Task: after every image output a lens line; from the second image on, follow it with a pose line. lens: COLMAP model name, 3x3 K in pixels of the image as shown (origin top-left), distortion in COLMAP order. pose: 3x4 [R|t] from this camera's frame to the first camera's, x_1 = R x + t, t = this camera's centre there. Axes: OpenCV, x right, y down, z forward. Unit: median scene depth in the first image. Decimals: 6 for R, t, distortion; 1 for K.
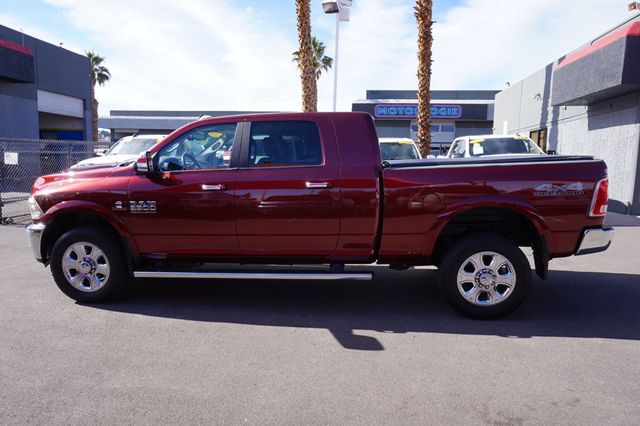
lens RADIAL K [[438.0, 0, 320.0], [0, 438.0, 213.0], [0, 0, 1]] dist [-0.021916, 0.002998]
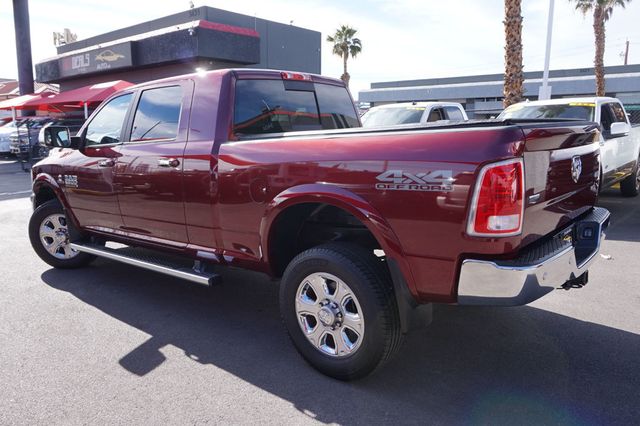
lens RADIAL K [[493.1, 0, 320.0], [0, 493.1, 213.0], [0, 0, 1]] dist [-0.025415, 0.009654]
pose [[0.822713, 0.071065, -0.563997, 0.198445], [-0.048320, 0.997307, 0.055178, -0.010110], [0.566400, -0.018143, 0.823931, 0.101271]]
